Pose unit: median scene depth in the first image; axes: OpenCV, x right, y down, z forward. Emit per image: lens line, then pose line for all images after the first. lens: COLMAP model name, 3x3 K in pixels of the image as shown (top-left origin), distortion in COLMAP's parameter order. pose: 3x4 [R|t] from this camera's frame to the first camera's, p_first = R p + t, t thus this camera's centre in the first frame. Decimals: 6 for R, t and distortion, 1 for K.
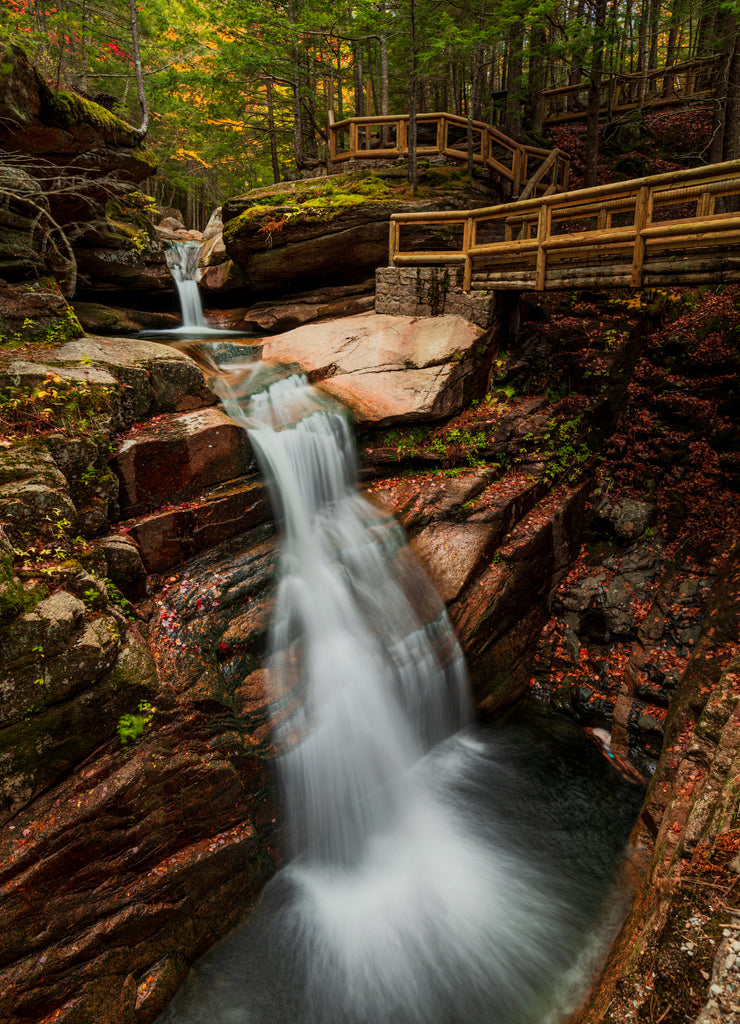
lens RADIAL K [[669.7, 0, 410.4], [0, 669.7, 512.1], [0, 0, 1]] dist [-0.000686, -0.000605]
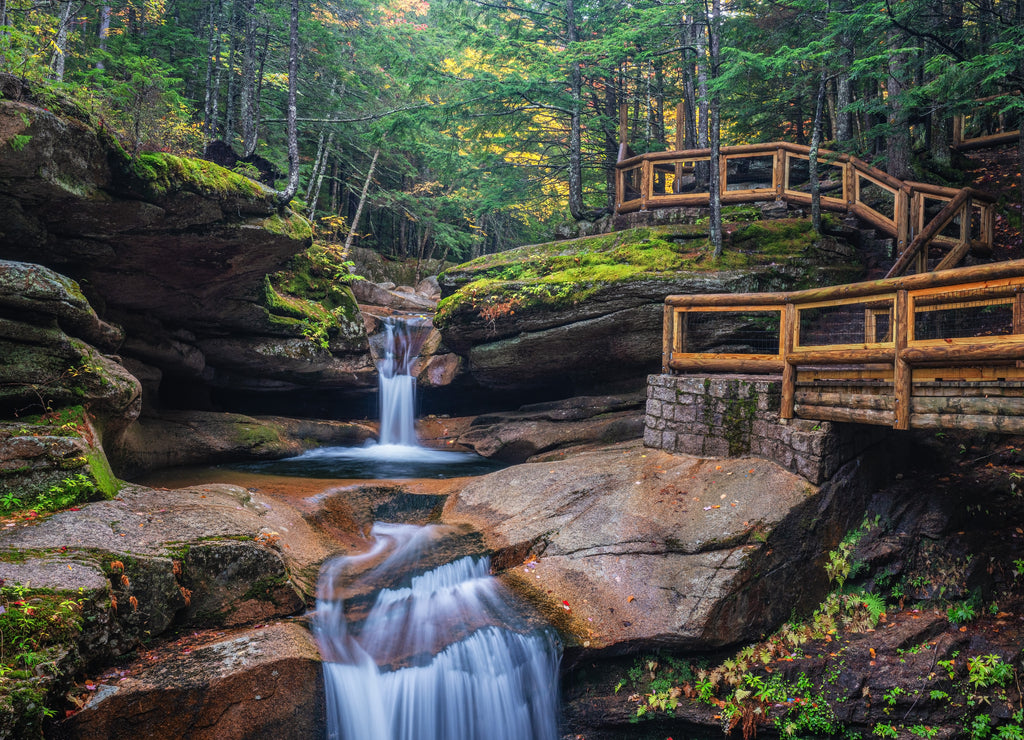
lens RADIAL K [[1072.2, 0, 512.0], [0, 1072.2, 370.0], [0, 0, 1]] dist [-0.001639, -0.000176]
pose [[0.968881, 0.011434, -0.247262, 0.082532], [-0.089589, 0.947406, -0.307239, -0.063232], [0.230745, 0.319830, 0.918948, 0.077007]]
